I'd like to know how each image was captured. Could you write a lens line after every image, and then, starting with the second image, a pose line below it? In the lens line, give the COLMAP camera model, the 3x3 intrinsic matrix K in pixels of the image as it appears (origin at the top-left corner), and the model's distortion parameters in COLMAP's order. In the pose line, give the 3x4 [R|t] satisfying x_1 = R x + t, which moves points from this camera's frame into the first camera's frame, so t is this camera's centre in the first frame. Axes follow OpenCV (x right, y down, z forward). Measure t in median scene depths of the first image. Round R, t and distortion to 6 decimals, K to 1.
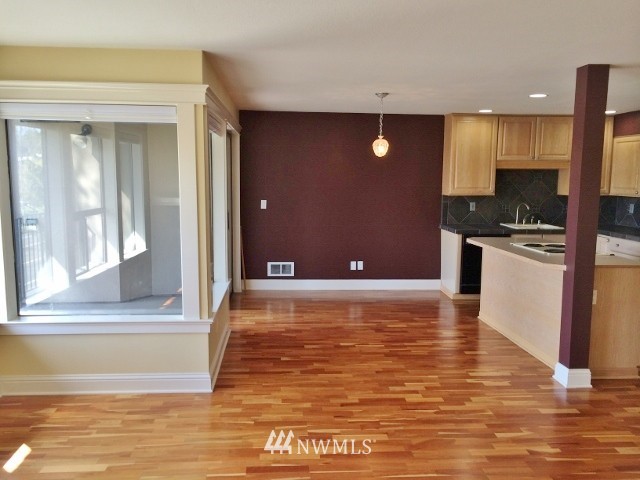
lens RADIAL K [[547.5, 0, 318.9], [0, 547.5, 239.3], [0, 0, 1]] dist [0.039584, -0.034412]
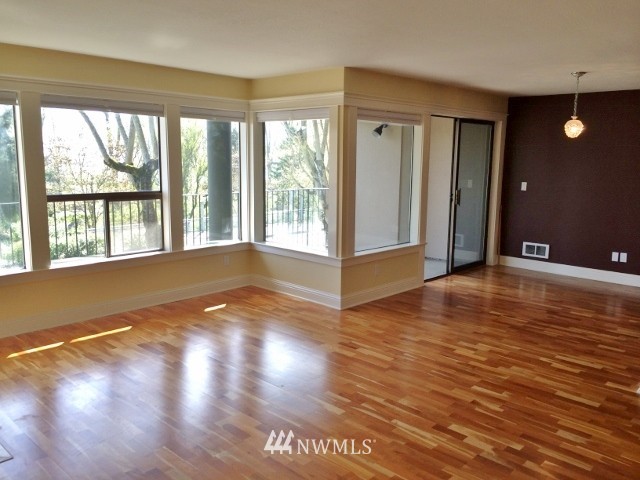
lens RADIAL K [[547.5, 0, 319.7], [0, 547.5, 241.0], [0, 0, 1]] dist [0.039584, -0.034412]
pose [[0.671868, 0.112898, -0.732016, 0.608360], [-0.094896, 0.993291, 0.066095, 0.011340], [0.734567, 0.025058, 0.678073, 0.004051]]
